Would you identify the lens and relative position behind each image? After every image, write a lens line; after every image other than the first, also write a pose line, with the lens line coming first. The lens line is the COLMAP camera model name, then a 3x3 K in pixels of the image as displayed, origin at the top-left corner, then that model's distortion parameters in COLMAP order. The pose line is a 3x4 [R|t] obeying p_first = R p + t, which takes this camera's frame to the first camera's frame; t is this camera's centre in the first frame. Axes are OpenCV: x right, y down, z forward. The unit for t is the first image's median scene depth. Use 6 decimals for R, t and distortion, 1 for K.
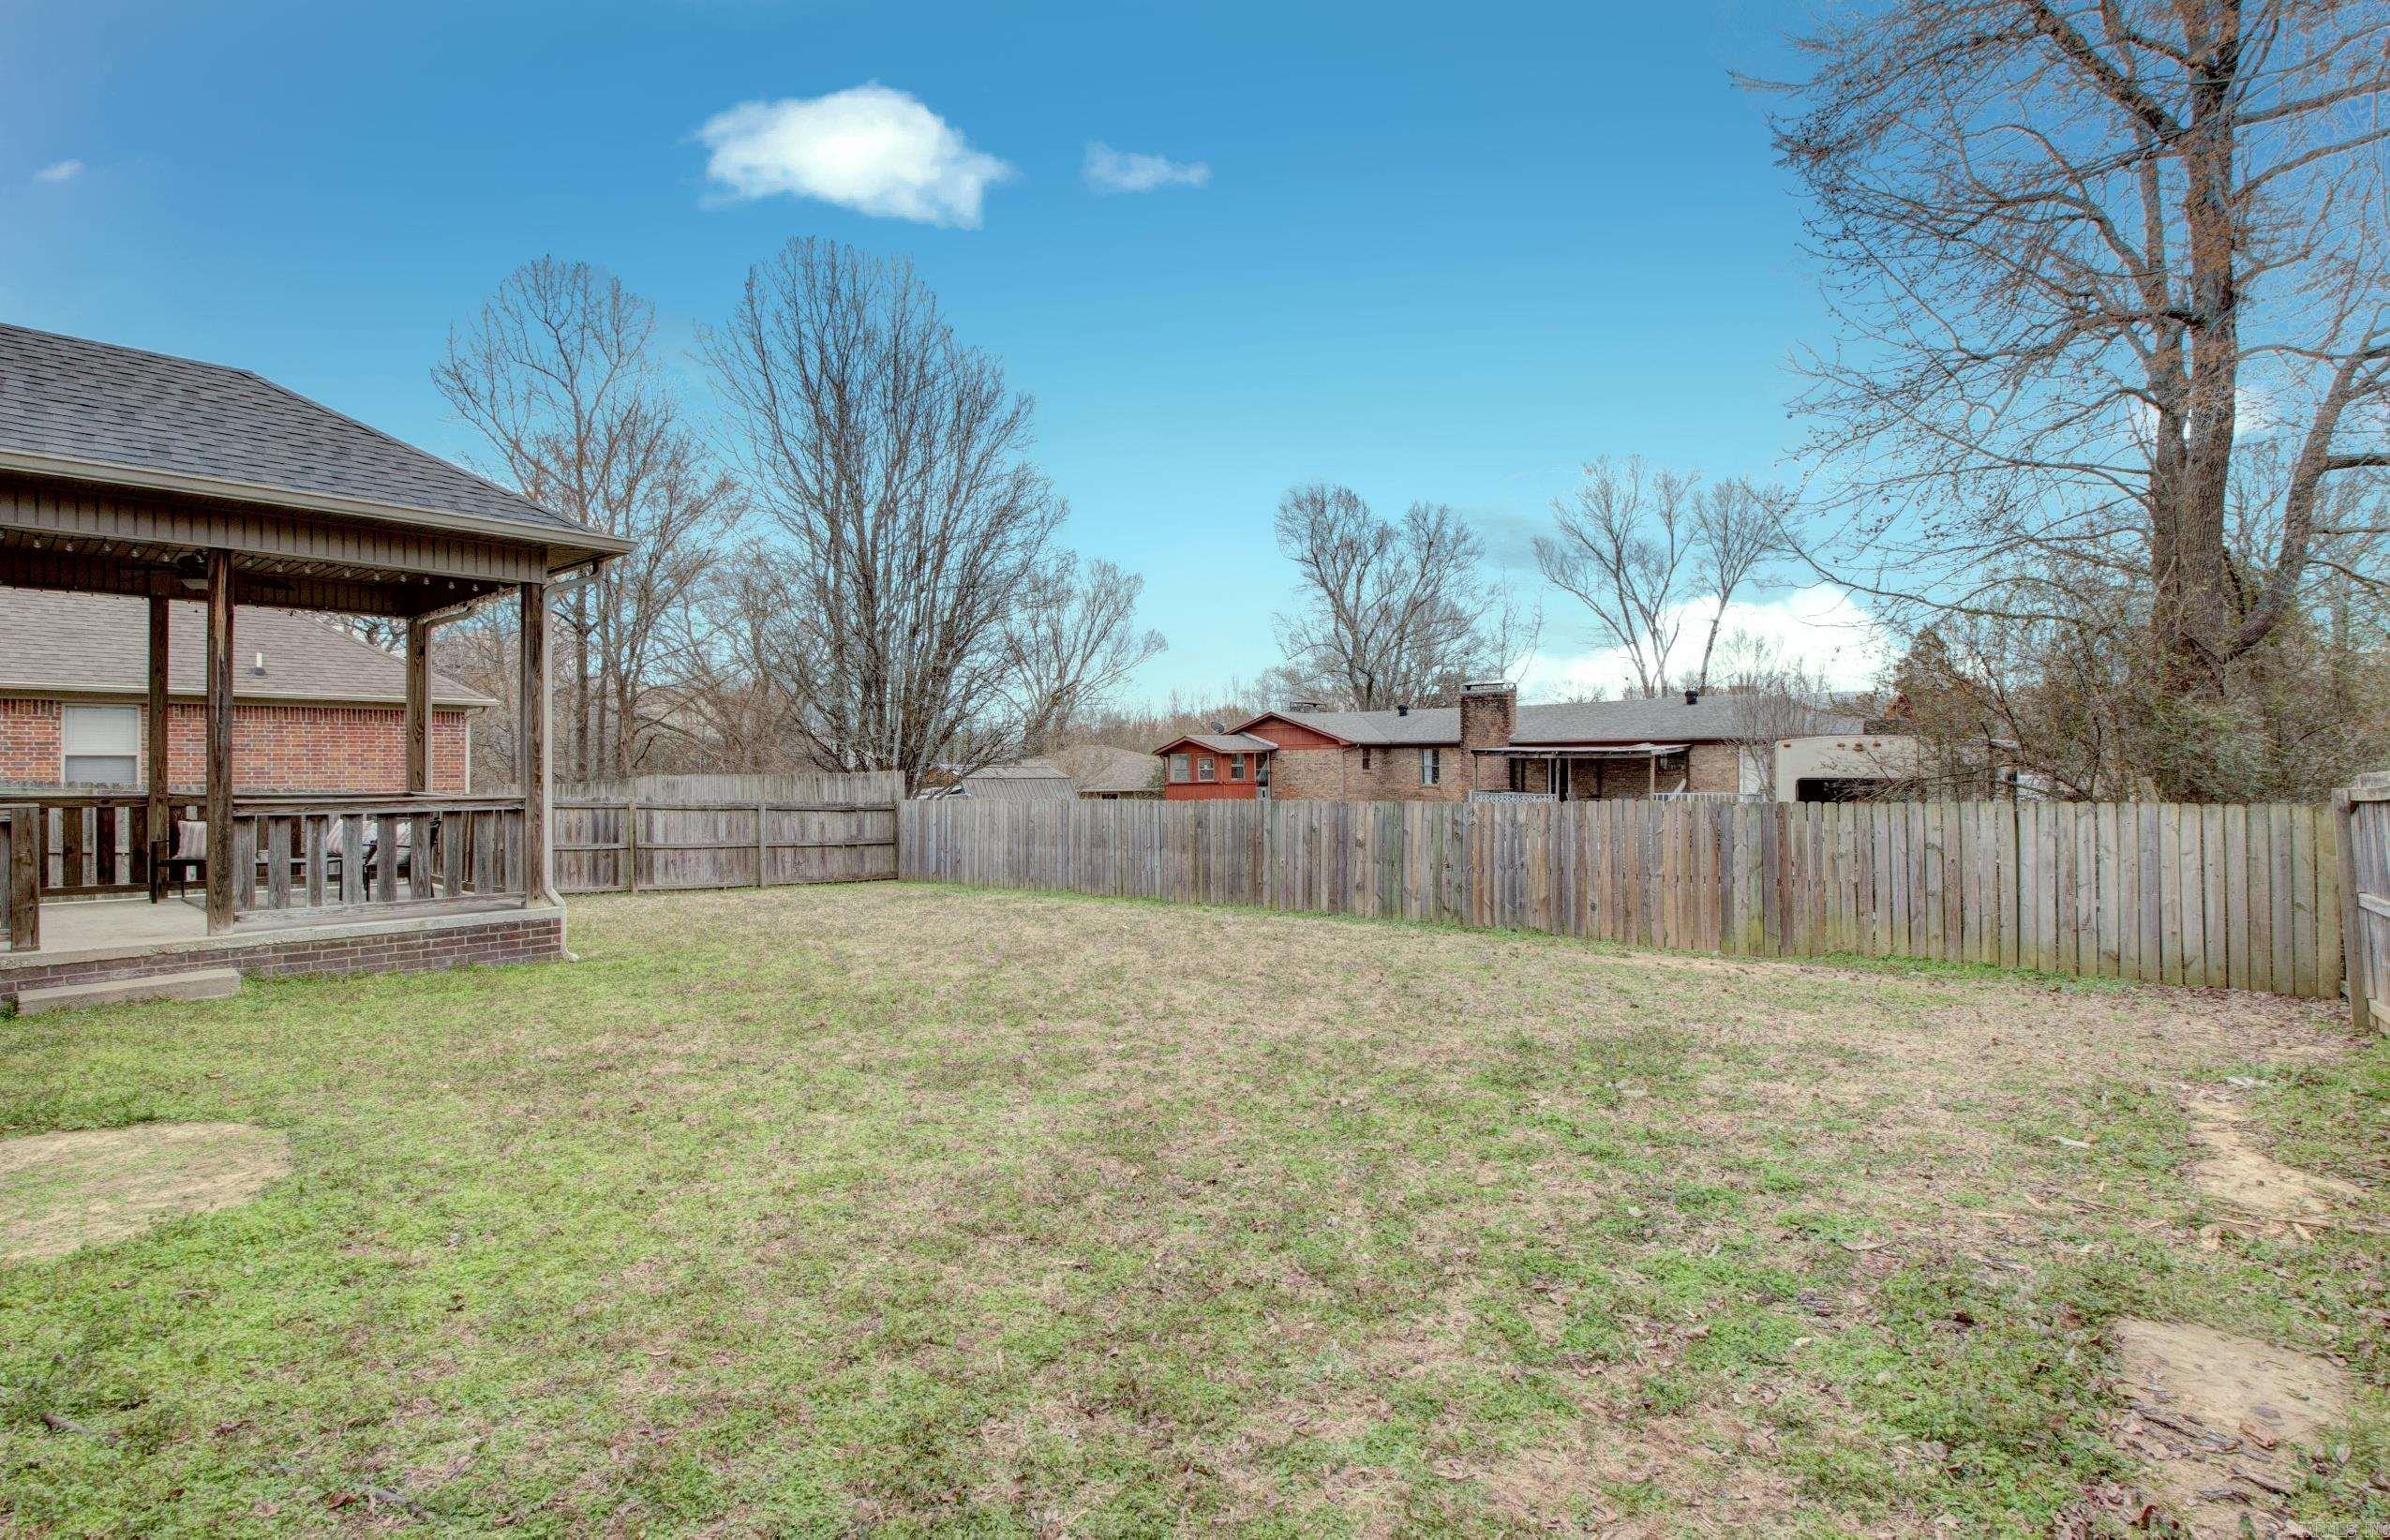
lens RADIAL K [[1111.6, 0, 1194.9], [0, 1111.6, 757.8], [0, 0, 1]] dist [0.003815, -0.013805]
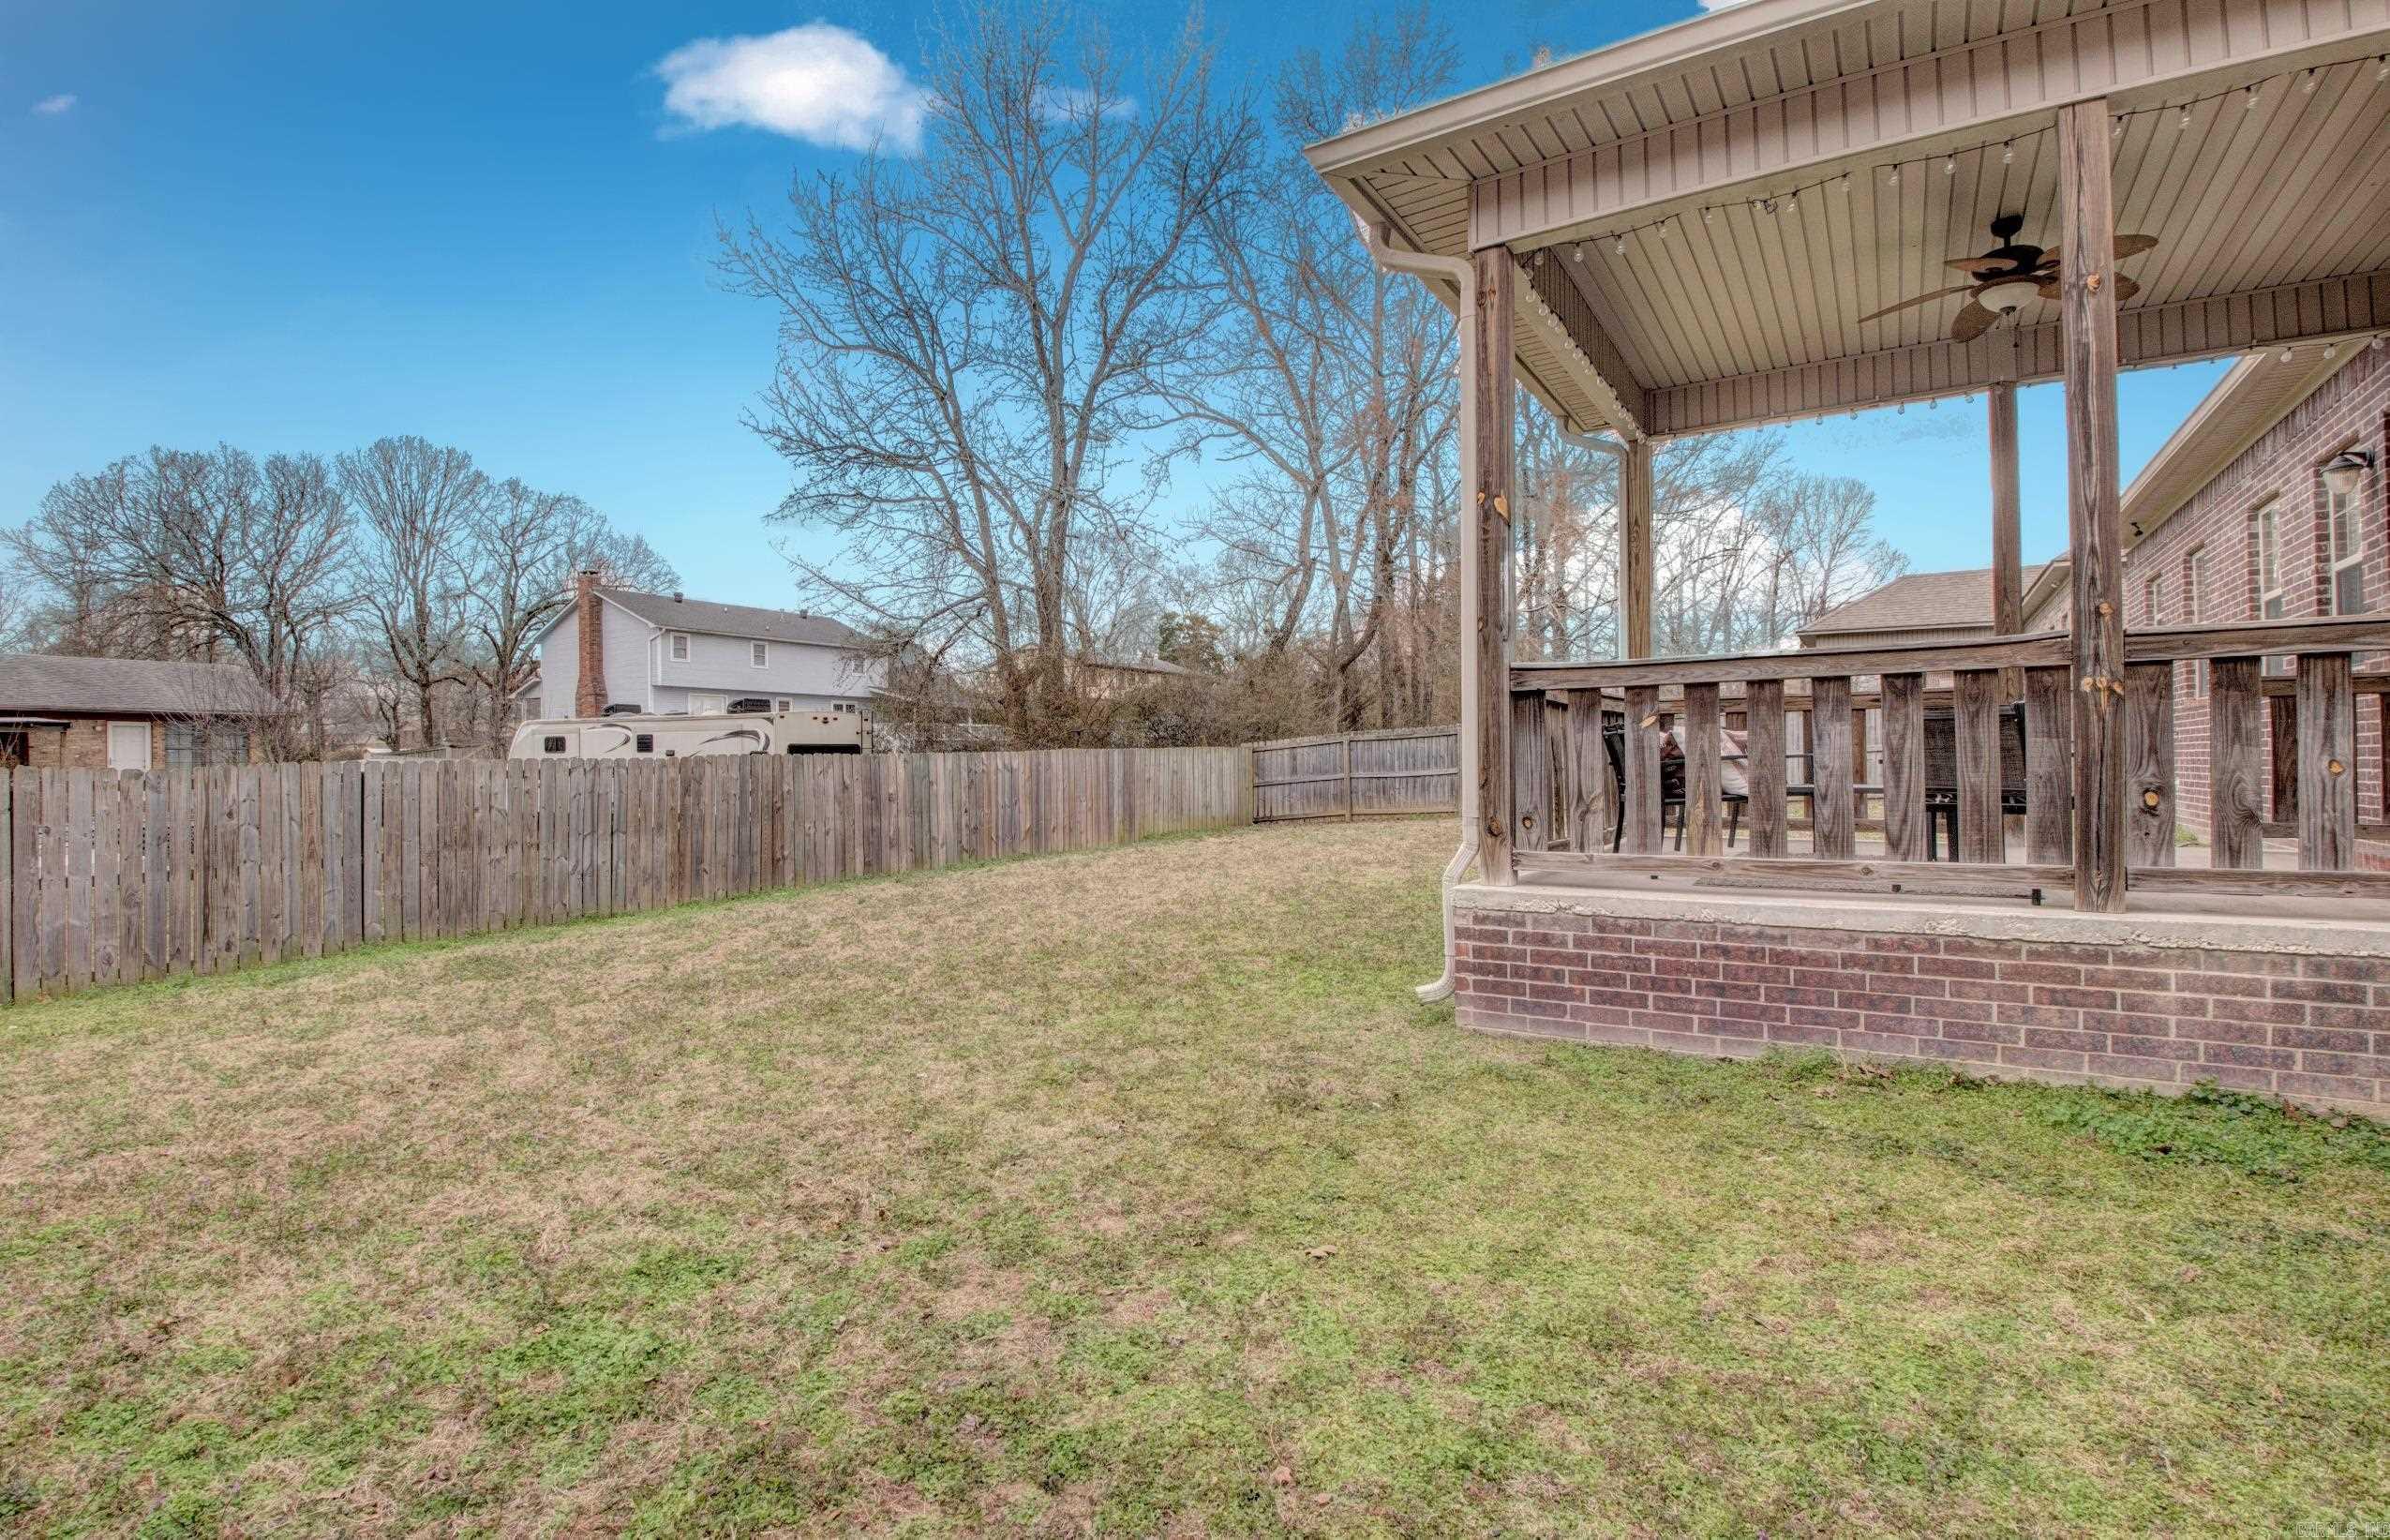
lens RADIAL K [[1111.6, 0, 1194.9], [0, 1111.6, 757.8], [0, 0, 1]] dist [0.003815, -0.013805]
pose [[-0.170602, 0.010384, 0.985285, -0.834493], [0.004335, 0.999943, -0.009788, 0.054152], [-0.985330, 0.002601, -0.170638, 0.913770]]
